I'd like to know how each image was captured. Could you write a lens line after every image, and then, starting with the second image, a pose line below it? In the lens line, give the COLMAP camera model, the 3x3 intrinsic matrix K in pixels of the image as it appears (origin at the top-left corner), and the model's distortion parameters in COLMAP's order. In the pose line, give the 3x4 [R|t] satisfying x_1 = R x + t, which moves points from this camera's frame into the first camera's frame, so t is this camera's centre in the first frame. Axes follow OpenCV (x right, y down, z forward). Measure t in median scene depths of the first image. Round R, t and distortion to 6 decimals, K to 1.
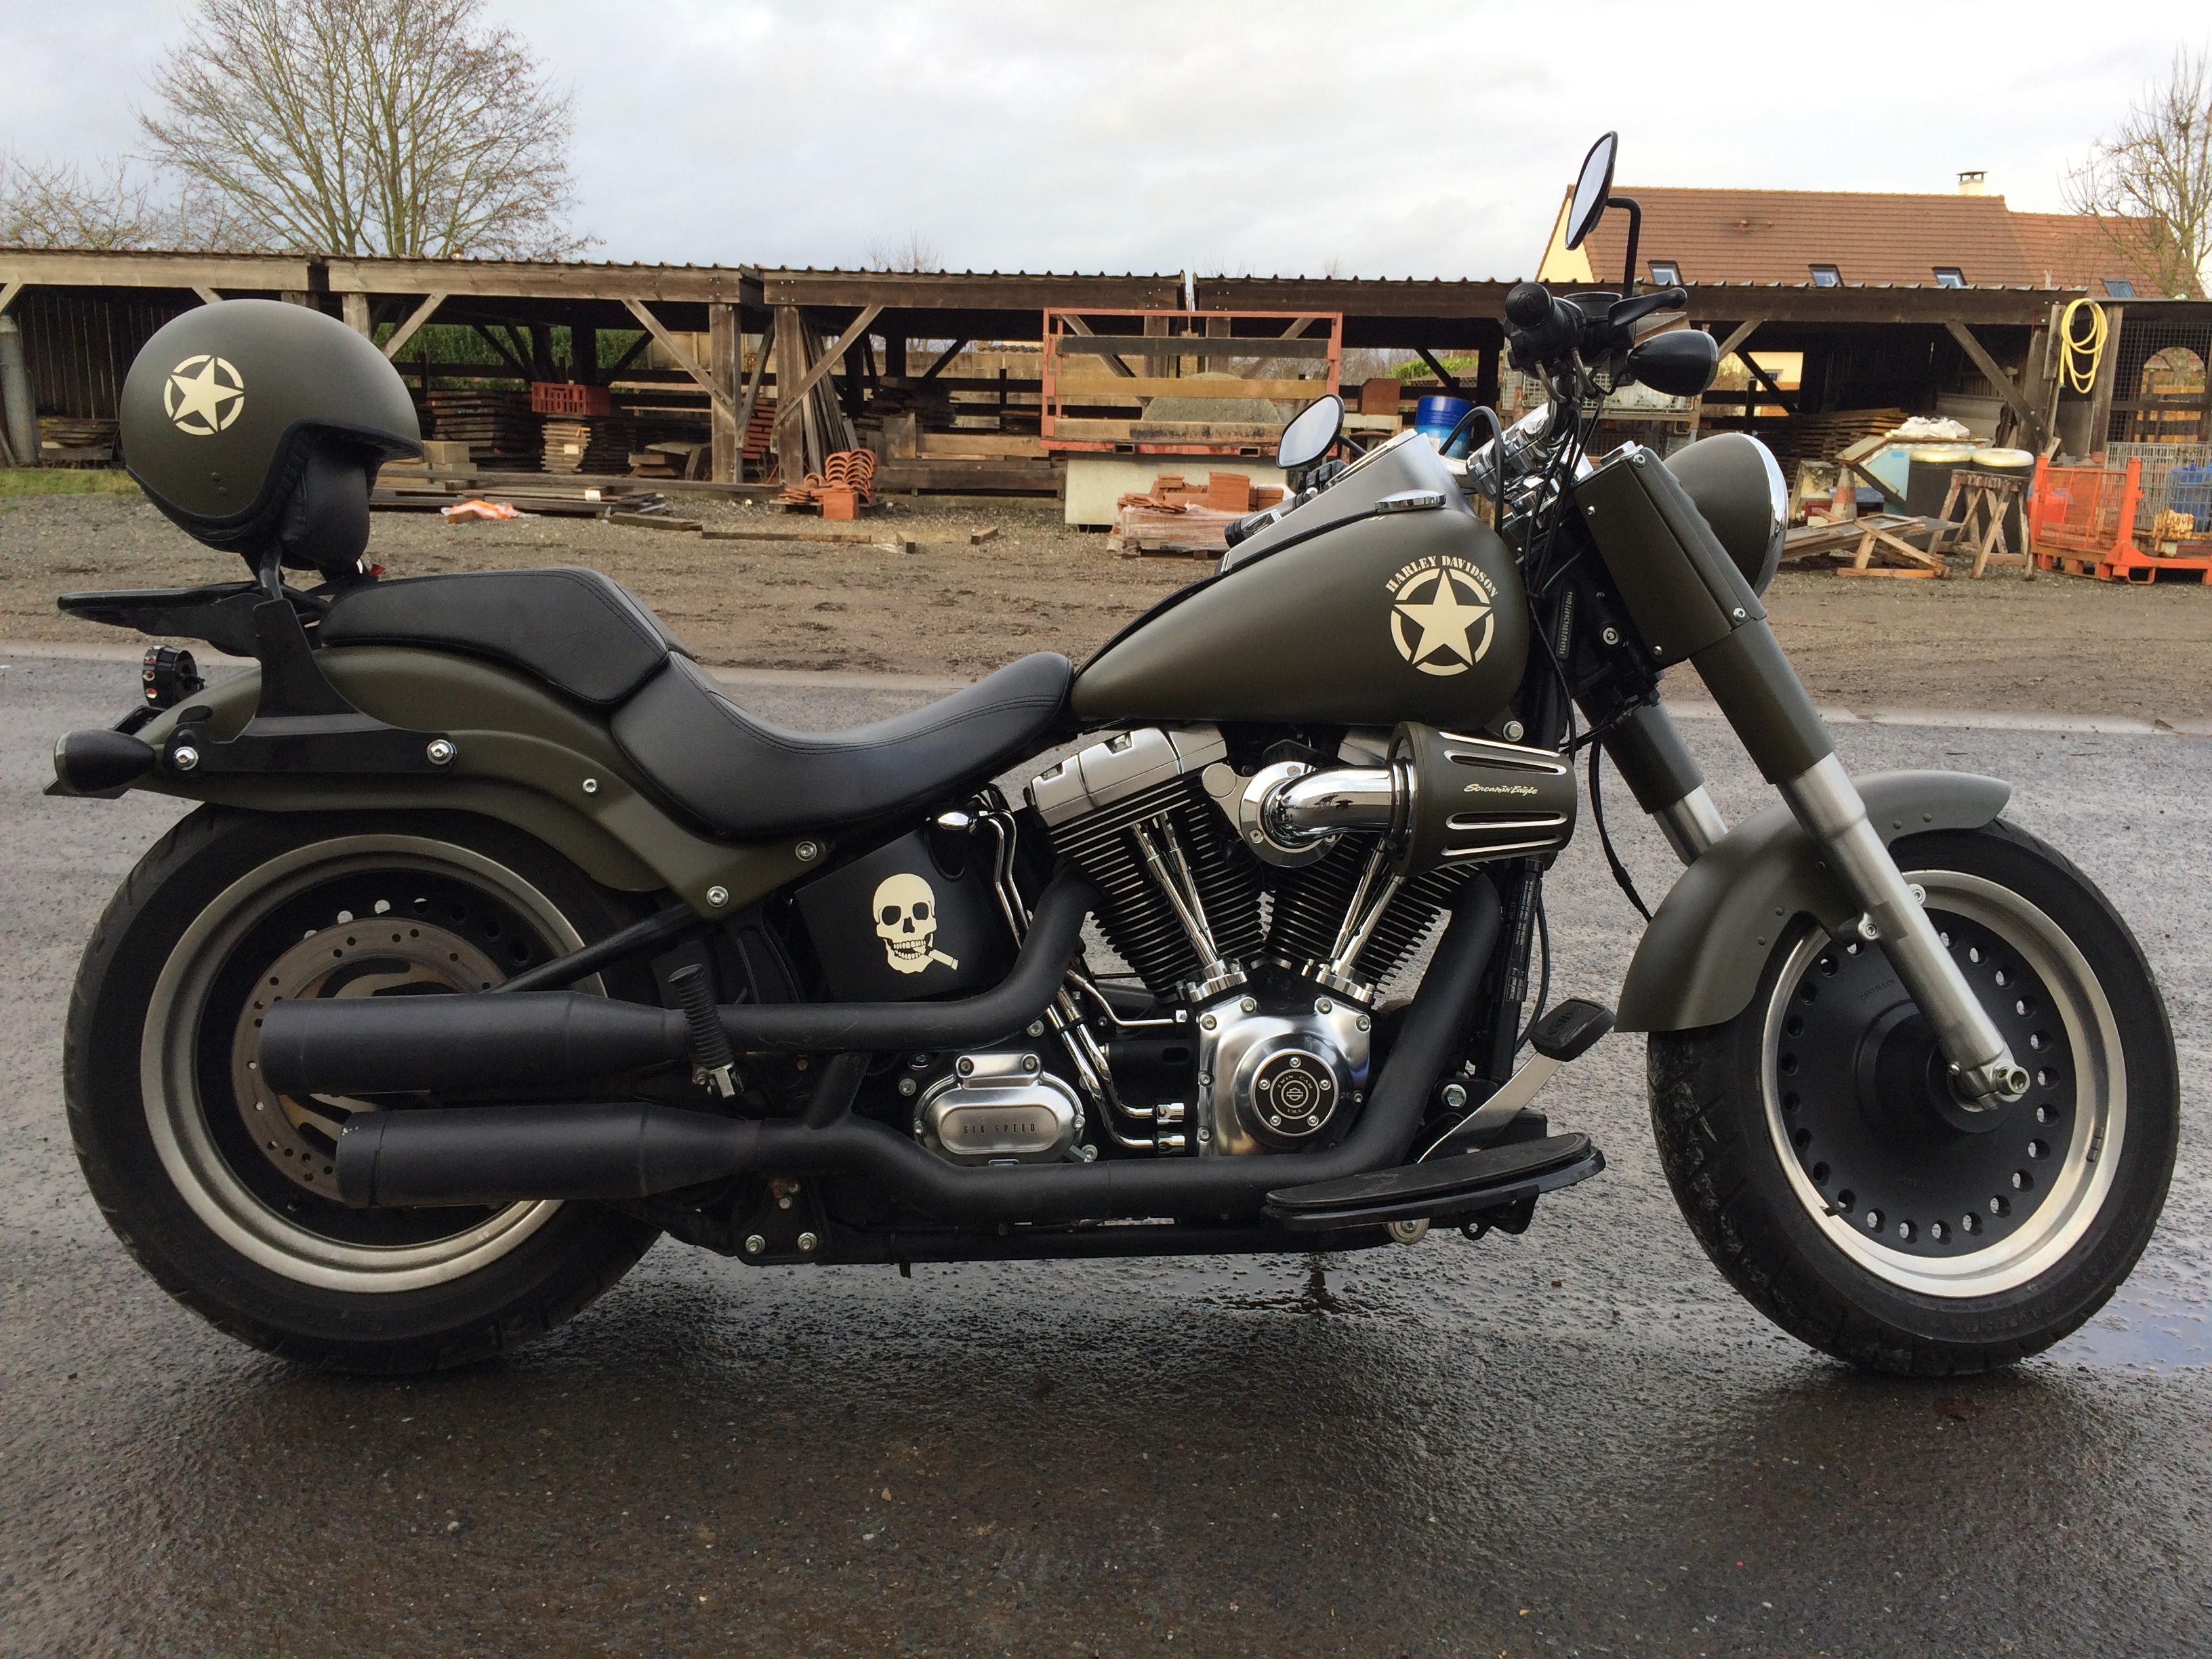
lens RADIAL K [[1961.5, 0, 1107.6], [0, 1961.5, 826.2], [0, 0, 1]] dist [0.014788, -0.039621]
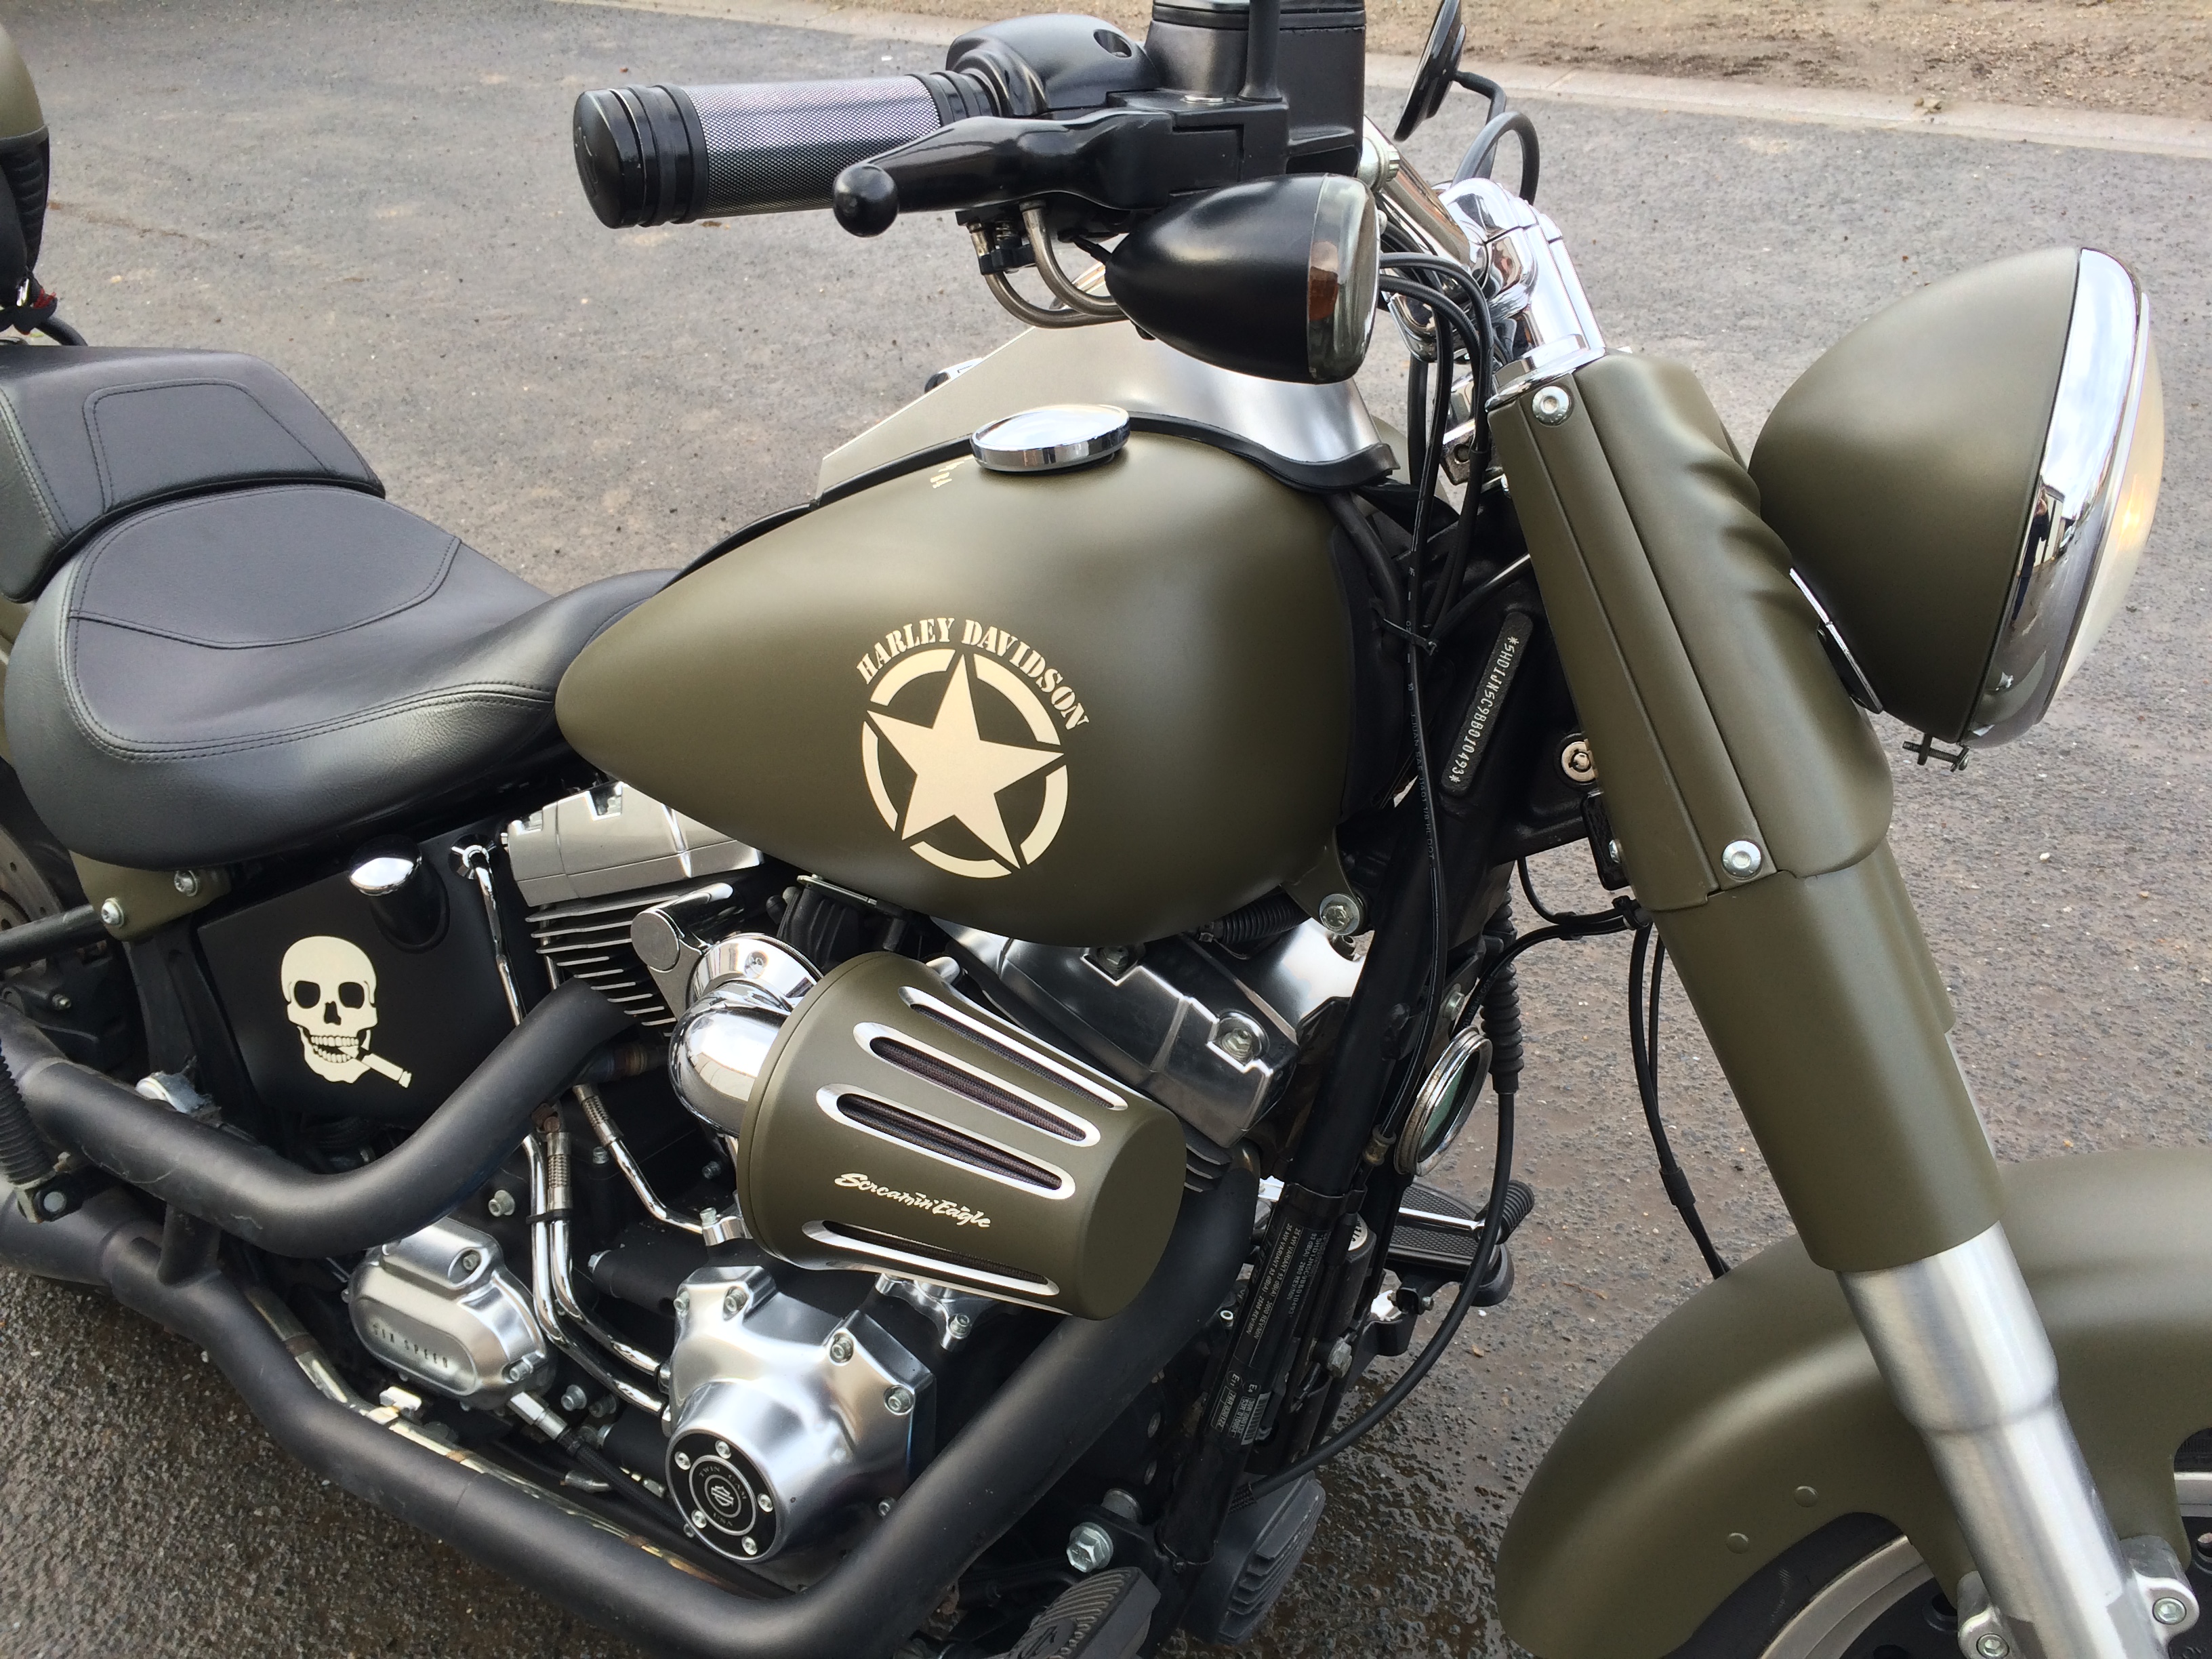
lens RADIAL K [[1961.5, 0, 1106.2], [0, 1961.5, 831.9], [0, 0, 1]] dist [0.014788, -0.039621]
pose [[0.825650, 0.238096, -0.511480, 0.429684], [-0.045610, 0.931788, 0.360126, -0.251987], [0.562336, -0.274009, 0.780191, 0.663676]]
